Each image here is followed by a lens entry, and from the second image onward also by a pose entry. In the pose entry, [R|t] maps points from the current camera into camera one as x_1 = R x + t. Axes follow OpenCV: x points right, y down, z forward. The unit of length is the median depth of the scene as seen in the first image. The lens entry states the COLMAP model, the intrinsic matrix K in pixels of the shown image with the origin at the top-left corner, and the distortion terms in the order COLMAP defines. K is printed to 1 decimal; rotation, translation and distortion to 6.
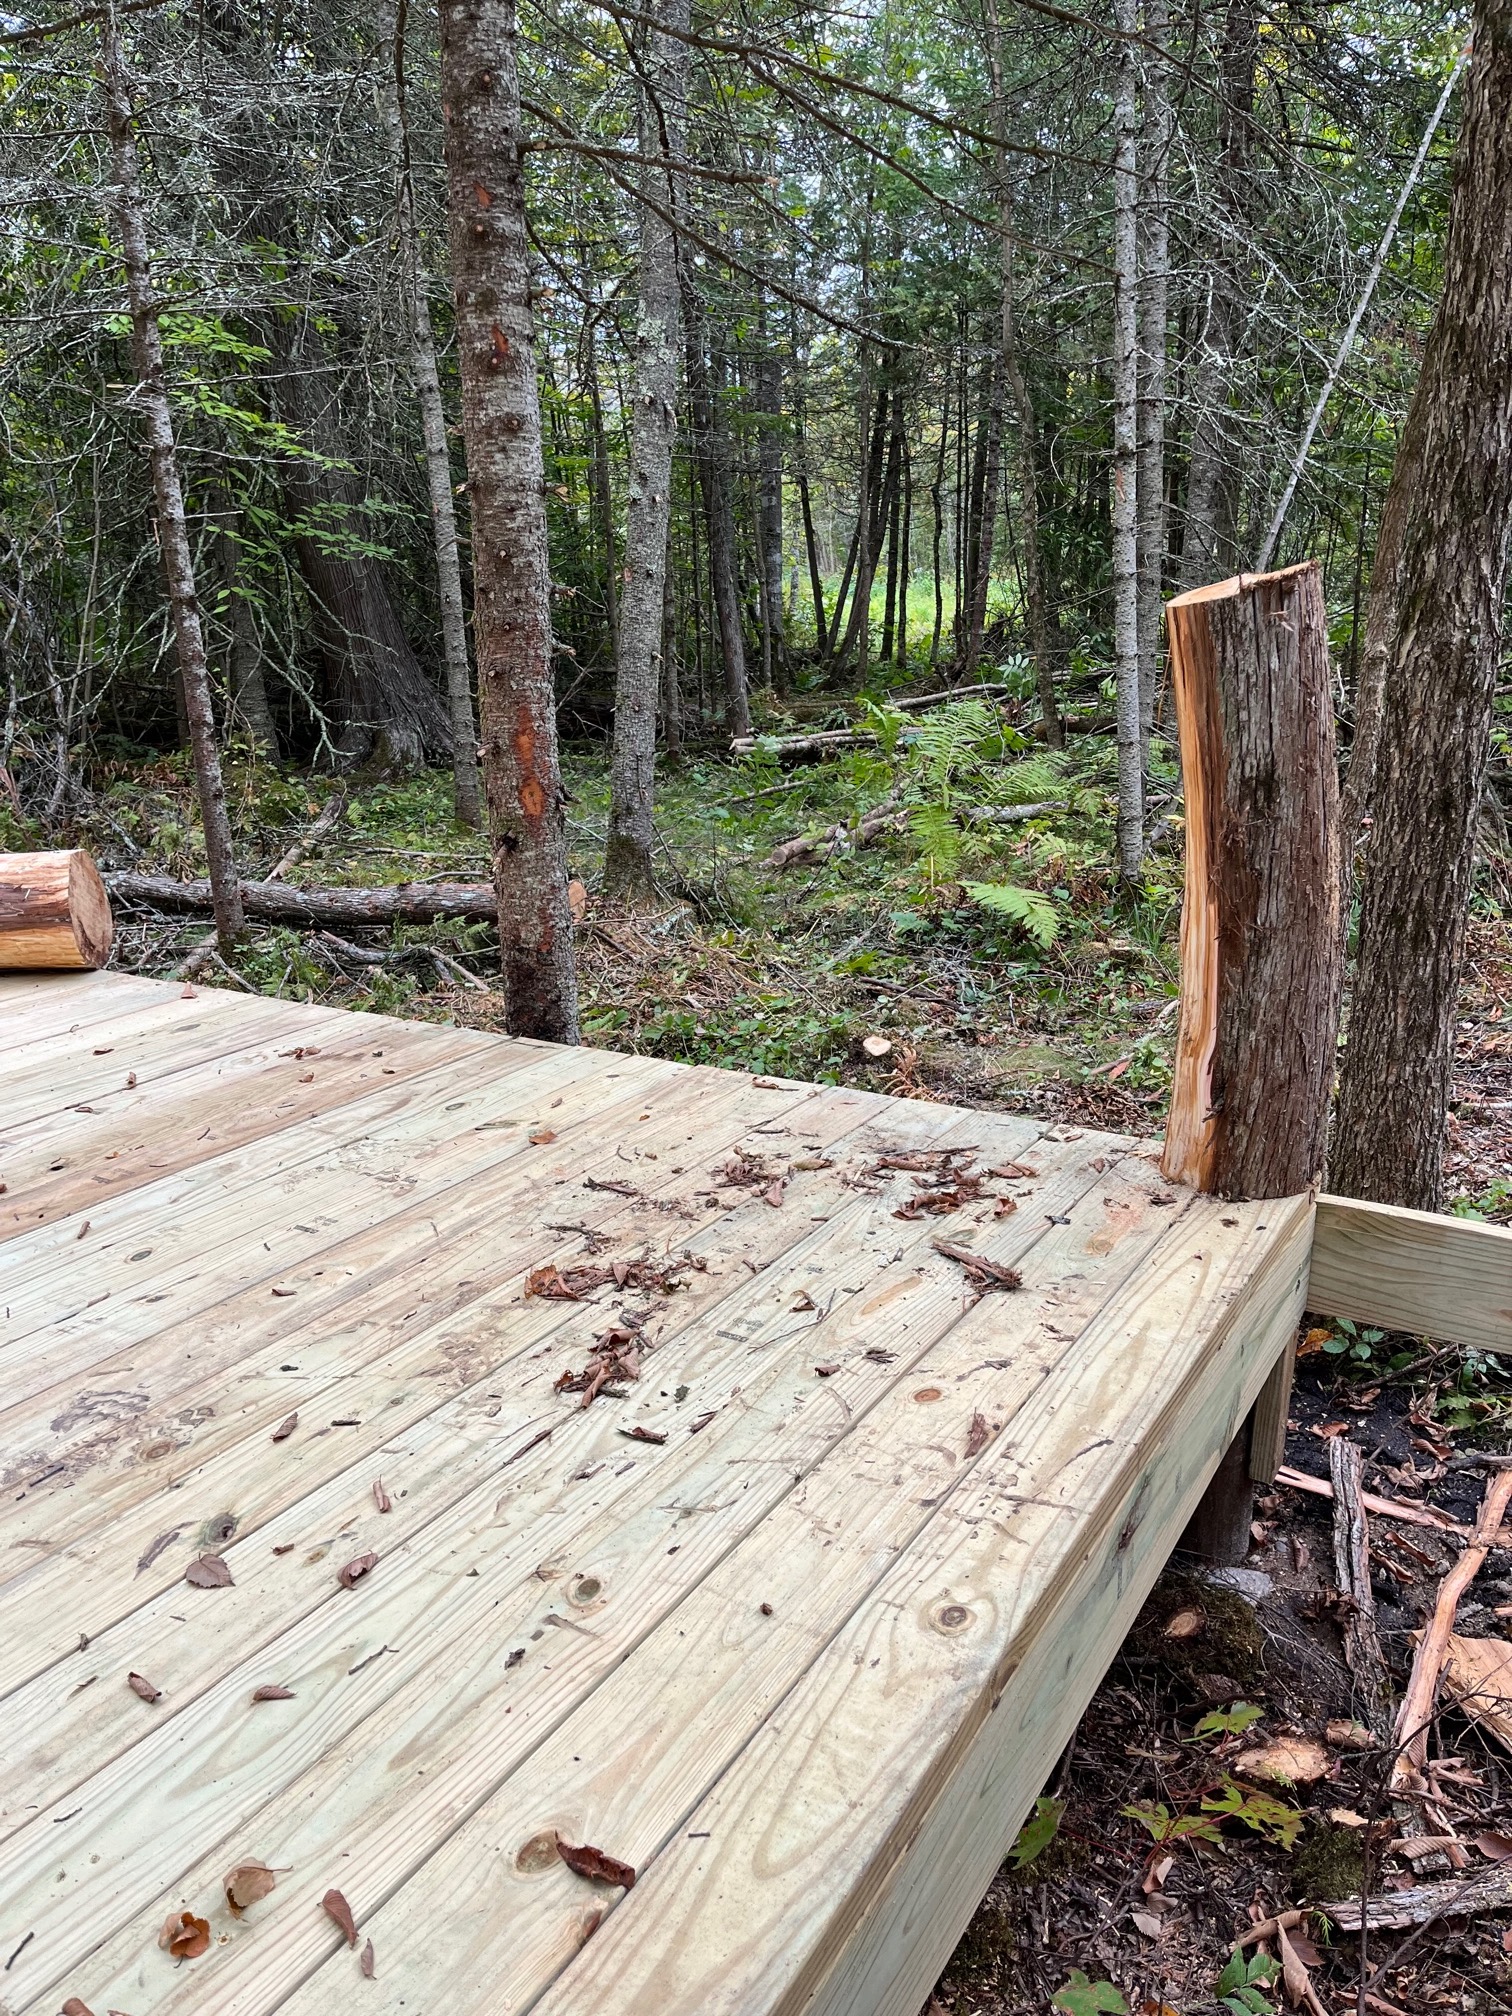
lens RADIAL K [[1513.4, 0, 756.4], [0, 1513.4, 1032.6], [0, 0, 1]] dist [0.086280, -0.106032]
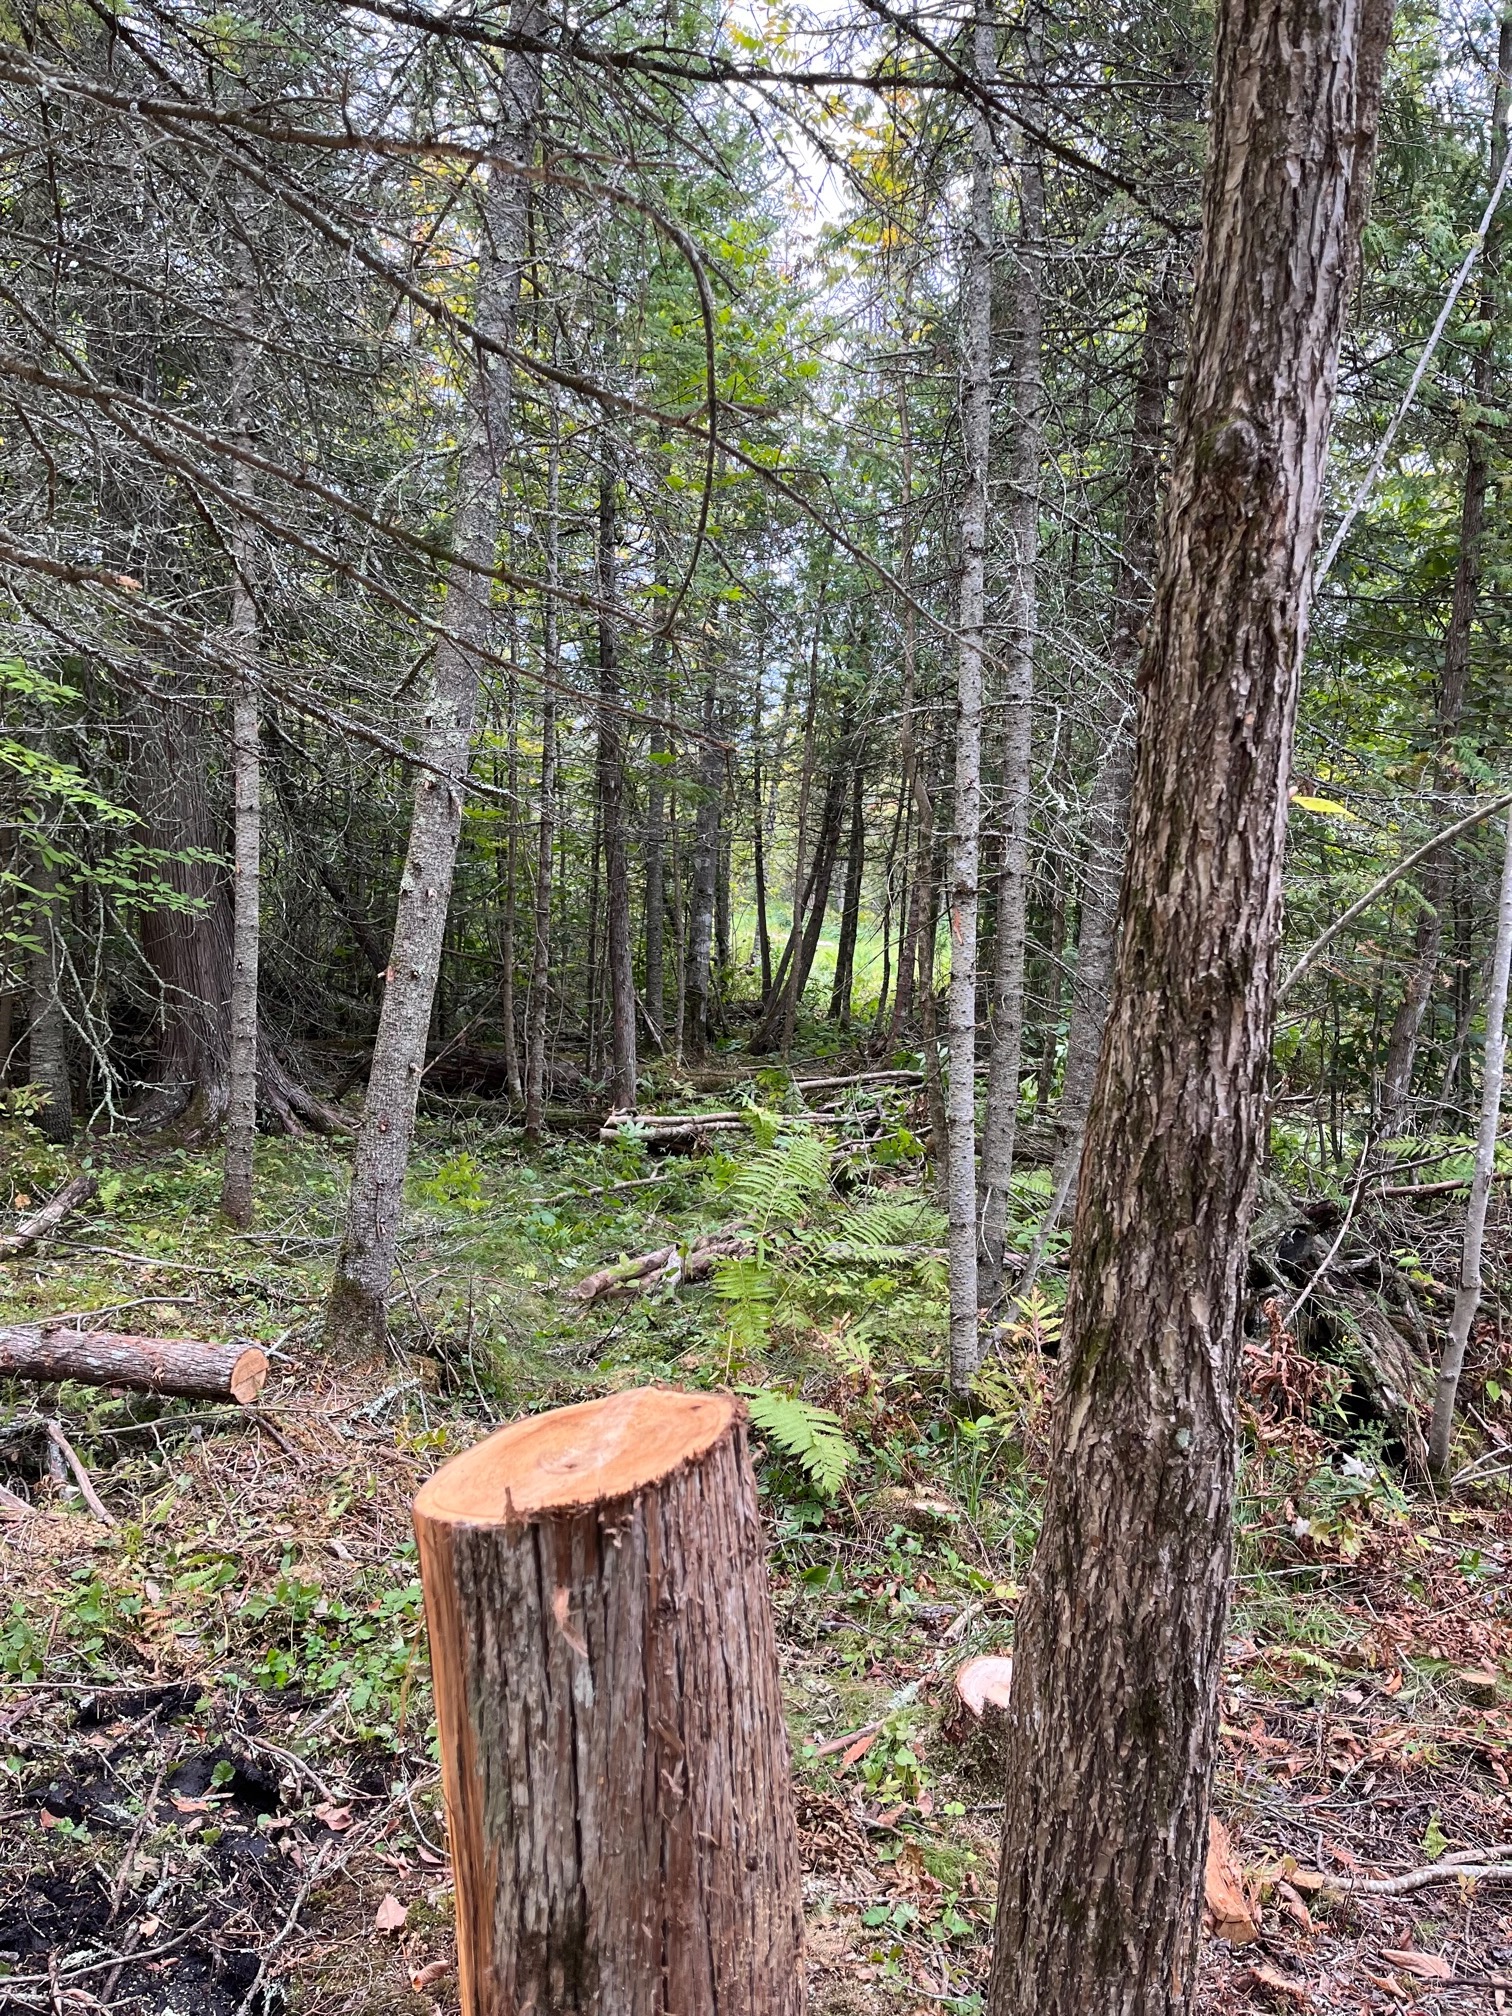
lens RADIAL K [[1513.4, 0, 756.4], [0, 1513.4, 1032.6], [0, 0, 1]] dist [0.086280, -0.106032]
pose [[0.997063, 0.076519, -0.003307, 0.289715], [-0.075604, 0.976399, -0.202311, -0.262473], [-0.012251, 0.201966, 0.979316, 0.410676]]
